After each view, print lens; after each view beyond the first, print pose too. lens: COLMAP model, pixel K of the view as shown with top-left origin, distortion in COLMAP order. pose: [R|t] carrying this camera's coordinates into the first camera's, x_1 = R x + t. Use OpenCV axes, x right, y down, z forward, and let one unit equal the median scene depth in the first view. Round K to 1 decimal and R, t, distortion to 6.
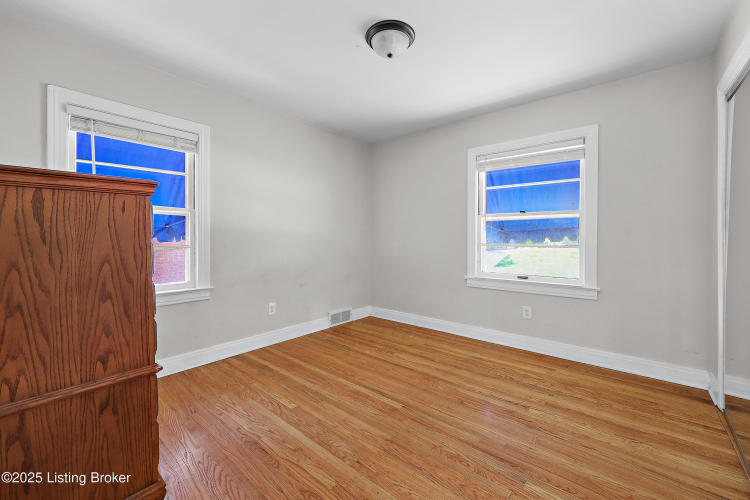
lens RADIAL K [[303.5, 0, 372.5], [0, 303.5, 247.9], [0, 0, 1]] dist [-0.000674, 0.000042]
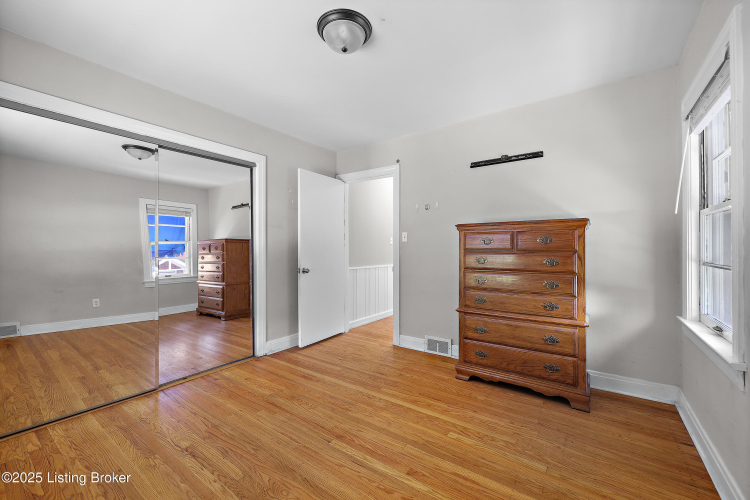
lens RADIAL K [[303.5, 0, 372.5], [0, 303.5, 247.9], [0, 0, 1]] dist [-0.000674, 0.000042]
pose [[-0.996374, 0.002673, -0.085035, 0.053861], [-0.000088, 0.999474, 0.032445, -0.075763], [0.085077, 0.032335, -0.995850, 1.982266]]
